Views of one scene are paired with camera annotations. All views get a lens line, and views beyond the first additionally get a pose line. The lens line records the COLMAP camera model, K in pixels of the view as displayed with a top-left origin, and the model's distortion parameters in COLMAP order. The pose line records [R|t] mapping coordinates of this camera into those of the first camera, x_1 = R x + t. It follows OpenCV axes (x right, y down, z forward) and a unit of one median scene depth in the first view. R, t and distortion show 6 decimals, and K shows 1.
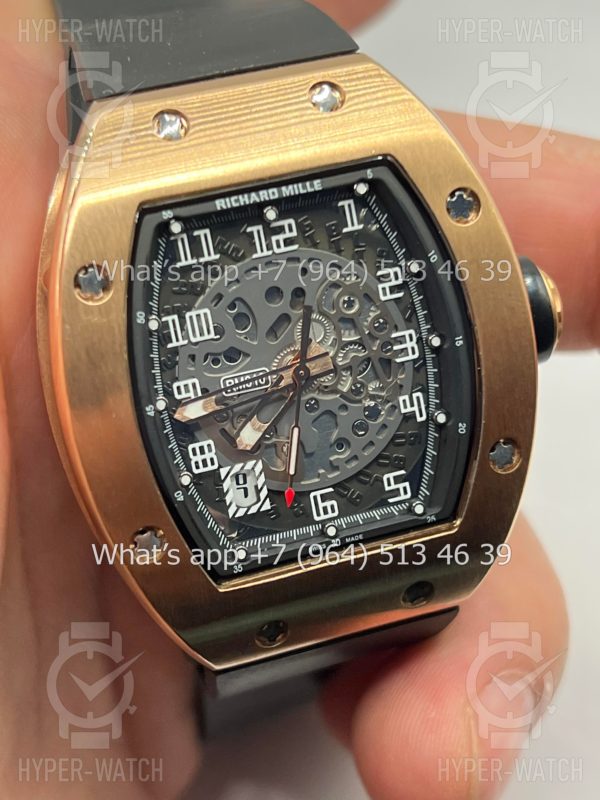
lens RADIAL K [[1570.3, 0, 300.0], [0, 1570.3, 400.0], [0, 0, 1]] dist [0.278465, -0.100493]
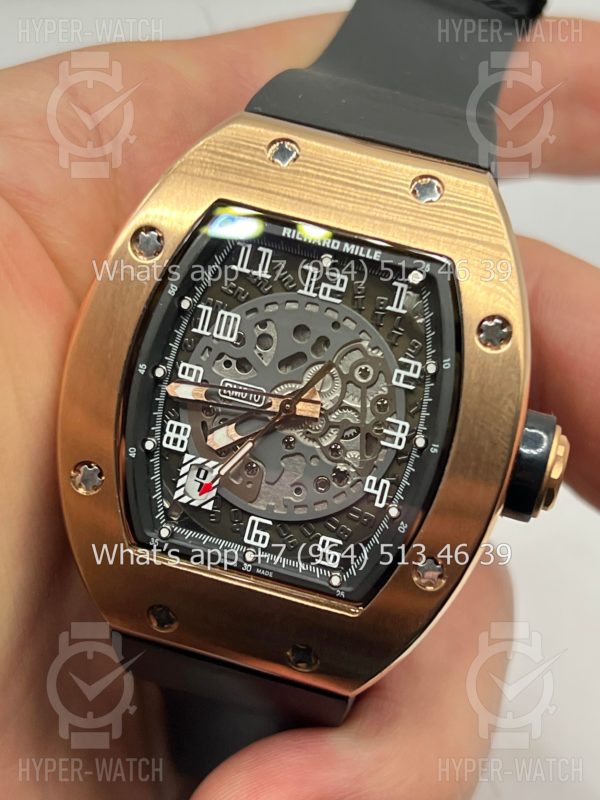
lens RADIAL K [[1570.3, 0, 300.0], [0, 1570.3, 400.0], [0, 0, 1]] dist [0.278465, -0.100493]
pose [[0.833711, 0.429792, -0.346706, 0.371920], [-0.469499, 0.882225, -0.035343, 0.012445], [0.290682, 0.192244, 0.937308, 0.000485]]
